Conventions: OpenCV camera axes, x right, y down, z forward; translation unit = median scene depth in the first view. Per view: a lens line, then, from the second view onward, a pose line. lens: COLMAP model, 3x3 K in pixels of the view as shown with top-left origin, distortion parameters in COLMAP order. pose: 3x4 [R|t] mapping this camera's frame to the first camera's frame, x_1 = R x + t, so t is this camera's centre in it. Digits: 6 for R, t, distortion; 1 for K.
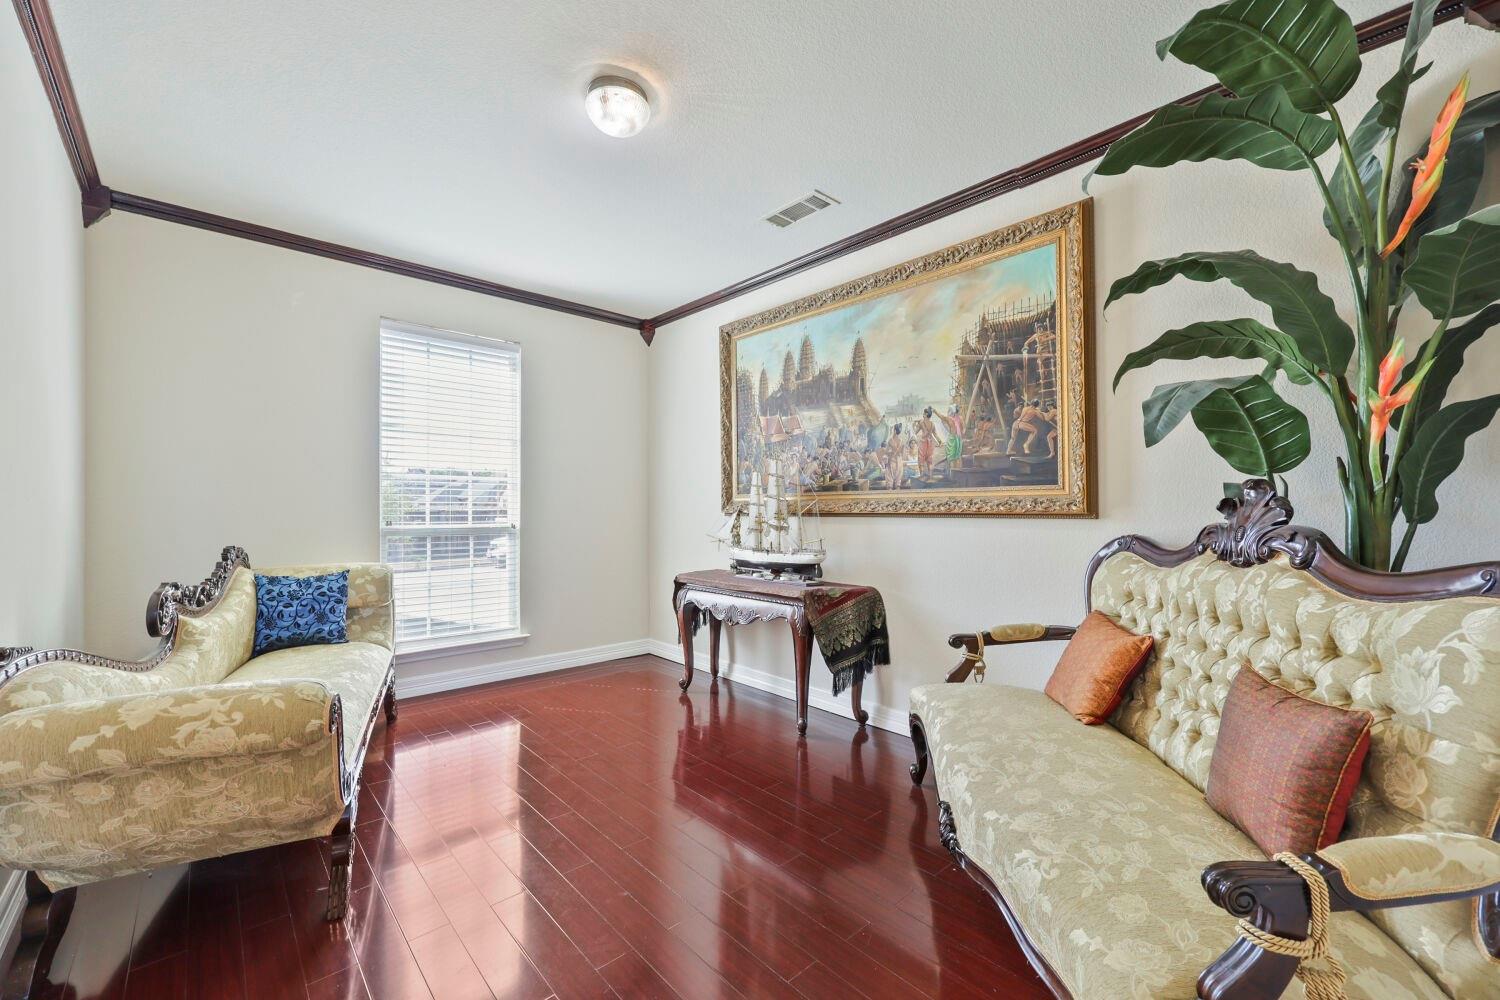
lens RADIAL K [[614.2, 0, 749.2], [0, 614.2, 500.5], [0, 0, 1]] dist [-0.000834, 0.001407]
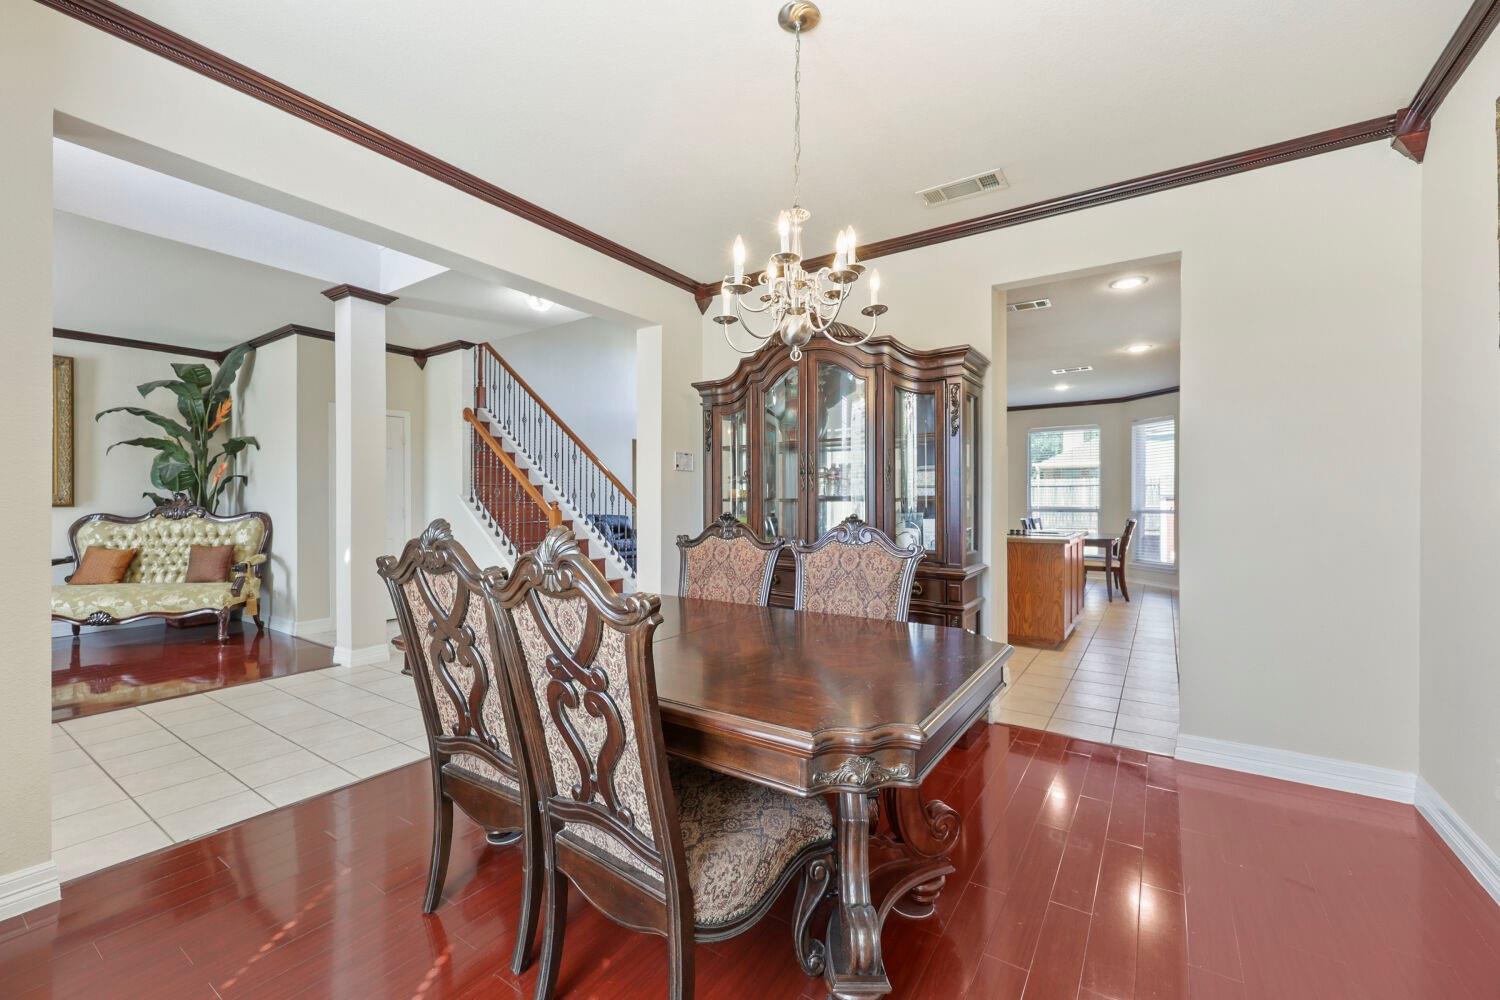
lens RADIAL K [[614.2, 0, 744.4], [0, 614.2, 497.6], [0, 0, 1]] dist [-0.000834, 0.001407]
pose [[-0.230929, 0.009115, 0.972928, -3.241948], [-0.005495, 0.999928, -0.010672, 0.009709], [-0.972955, -0.007811, -0.230862, -1.246401]]
